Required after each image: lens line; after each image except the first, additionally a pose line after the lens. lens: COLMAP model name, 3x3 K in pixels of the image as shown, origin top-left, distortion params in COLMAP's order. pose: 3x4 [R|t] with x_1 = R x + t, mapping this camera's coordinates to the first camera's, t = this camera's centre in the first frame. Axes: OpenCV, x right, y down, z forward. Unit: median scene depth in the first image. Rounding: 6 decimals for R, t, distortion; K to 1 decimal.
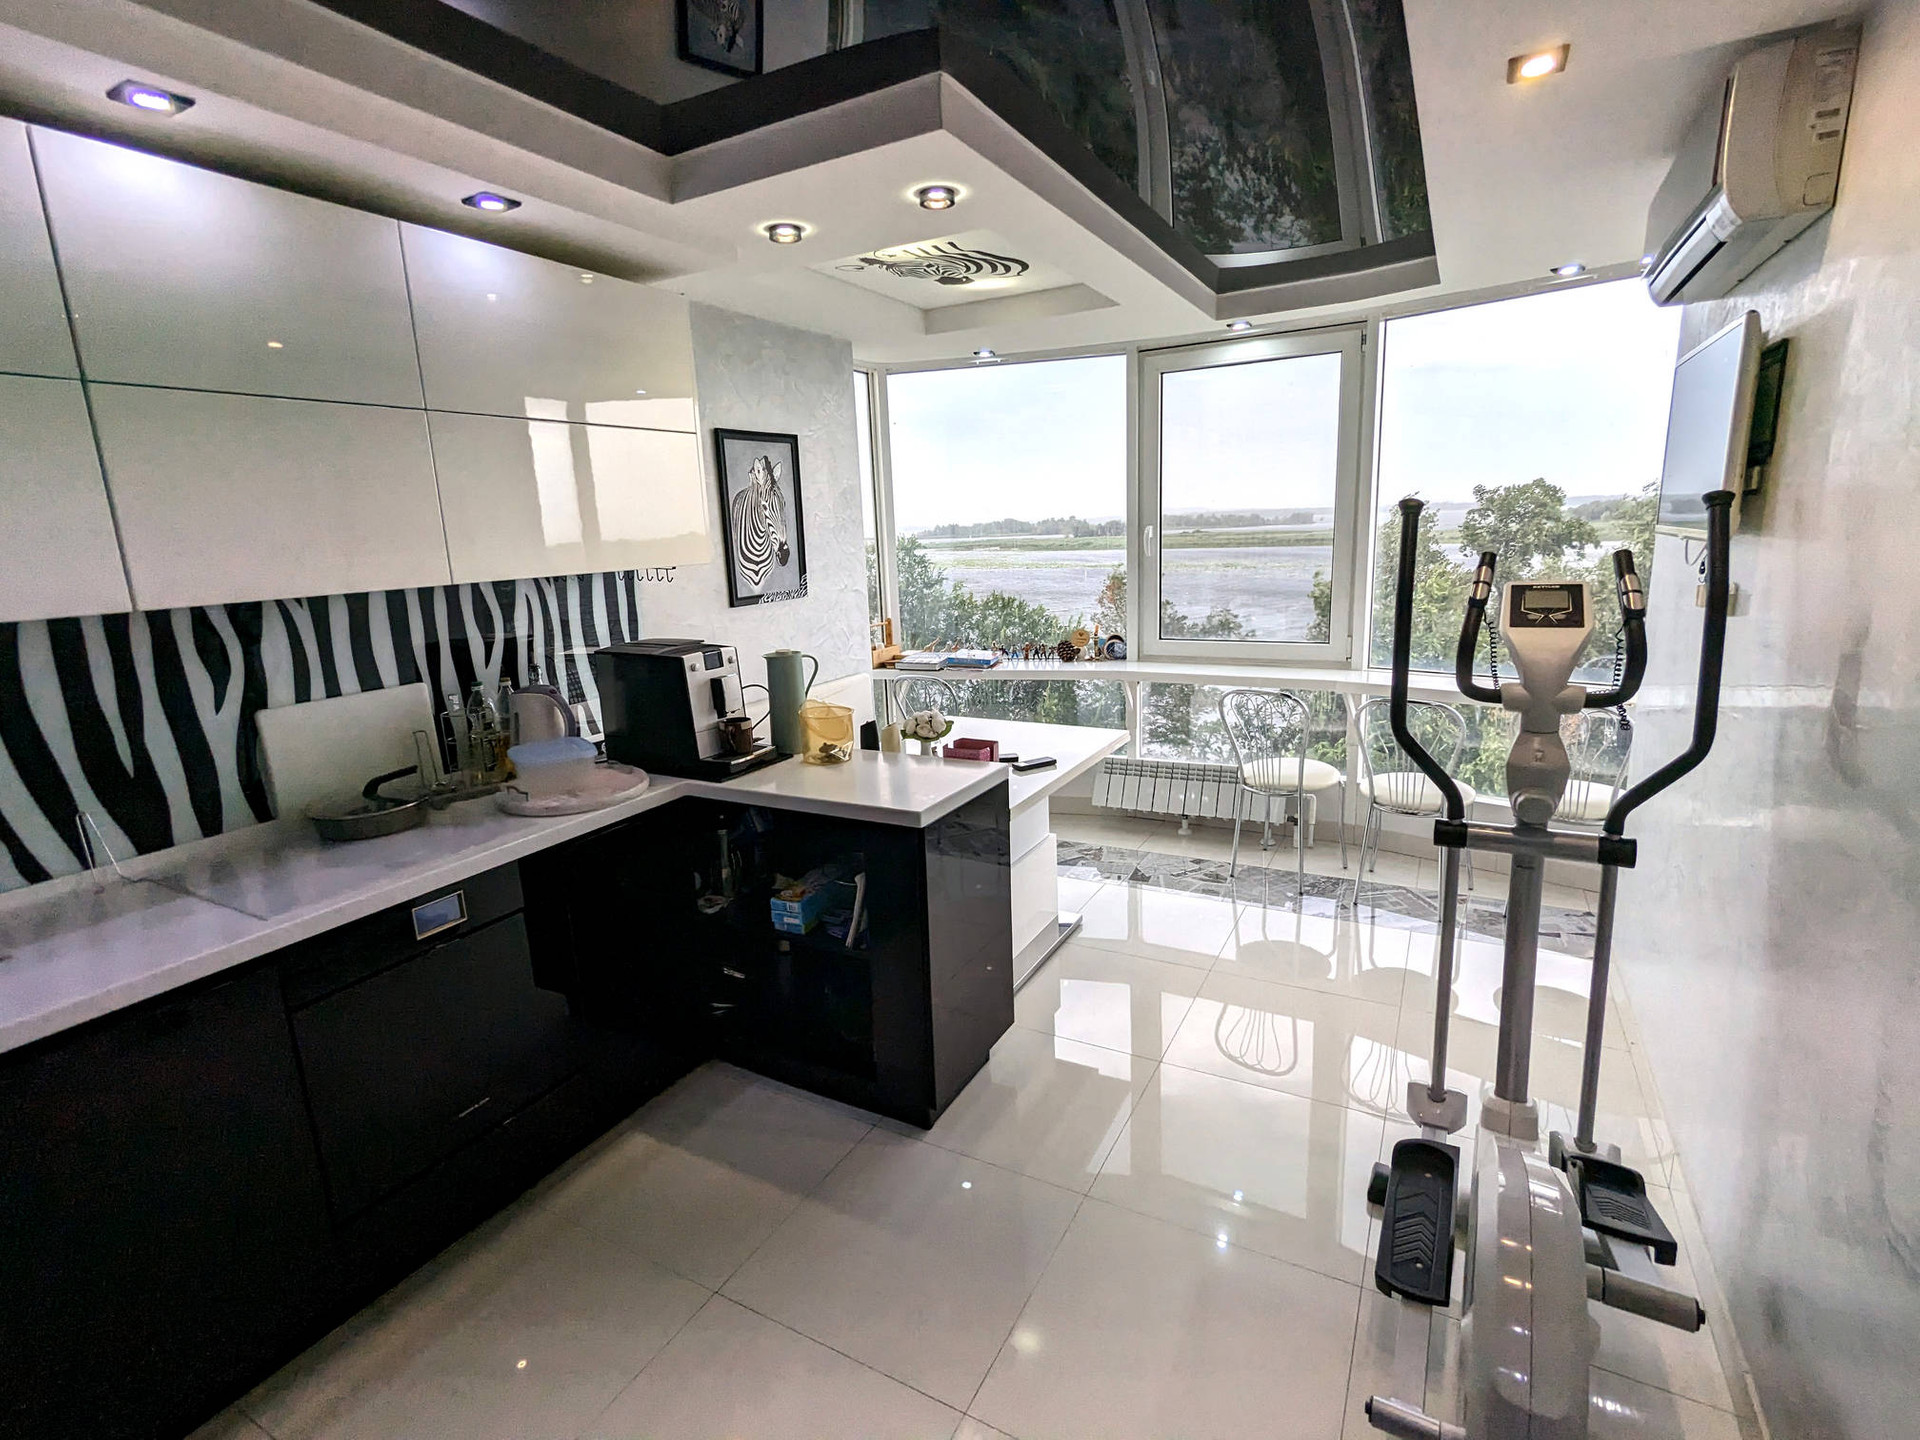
lens RADIAL K [[907.7, 0, 946.3], [0, 907.7, 719.9], [0, 0, 1]] dist [-0.001904, 0.001187]
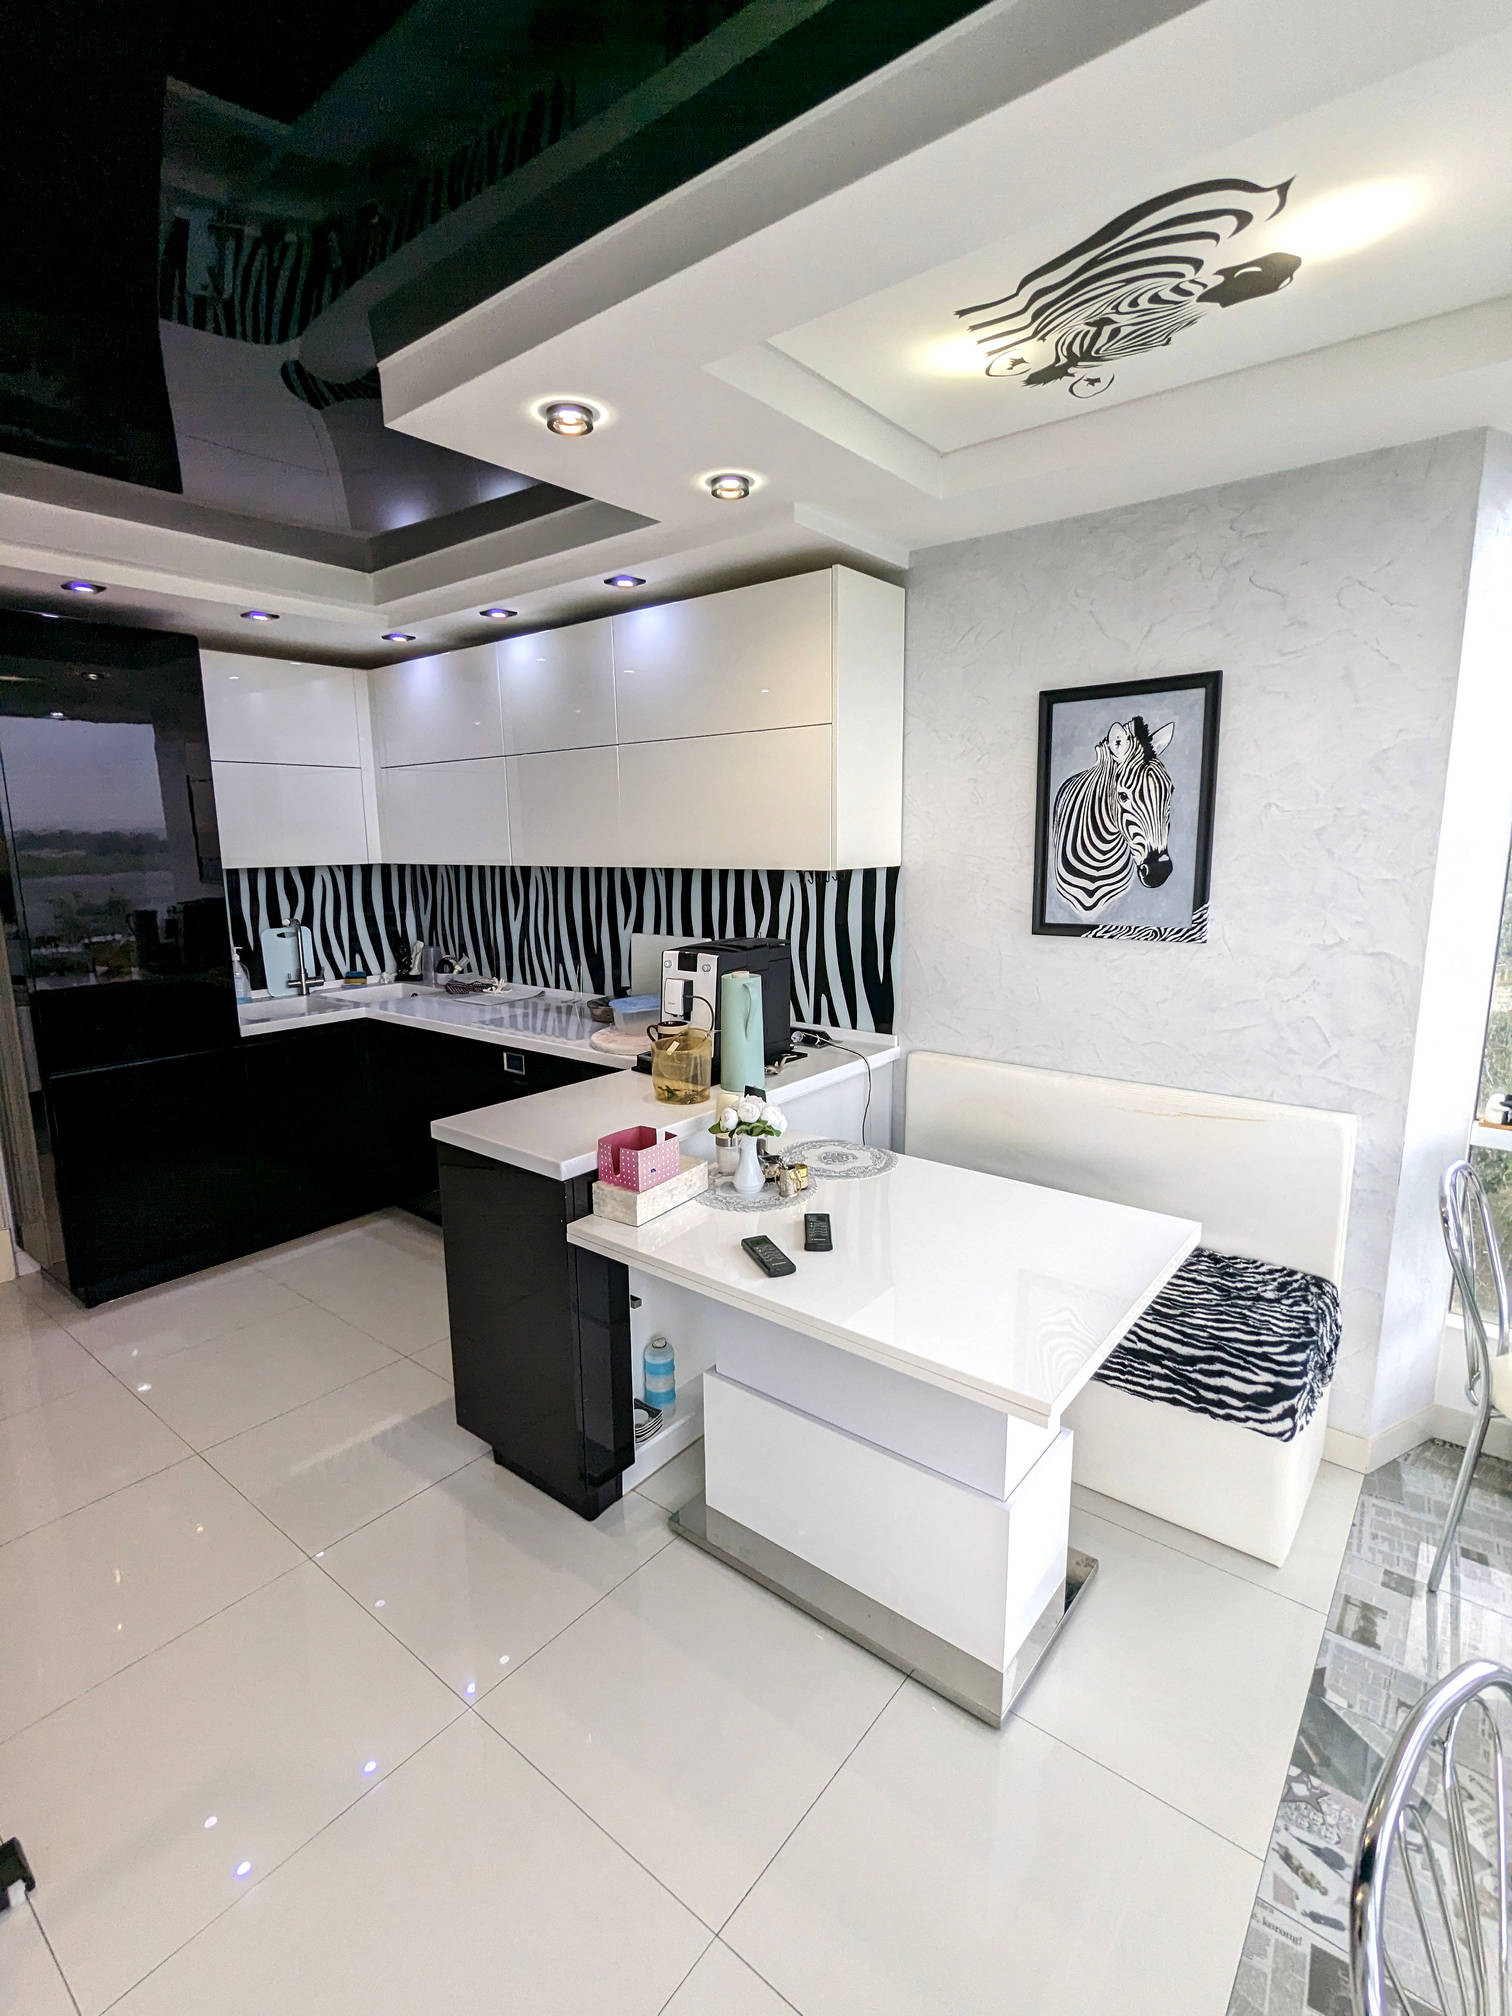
lens RADIAL K [[953.0, 0, 800.4], [0, 953.0, 1001.3], [0, 0, 1]] dist [-0.001904, 0.001187]
pose [[-0.138739, 0.219074, -0.965794, 0.546762], [-0.187343, 0.951811, 0.242814, -0.223479], [0.972447, 0.214623, -0.091011, 0.893942]]
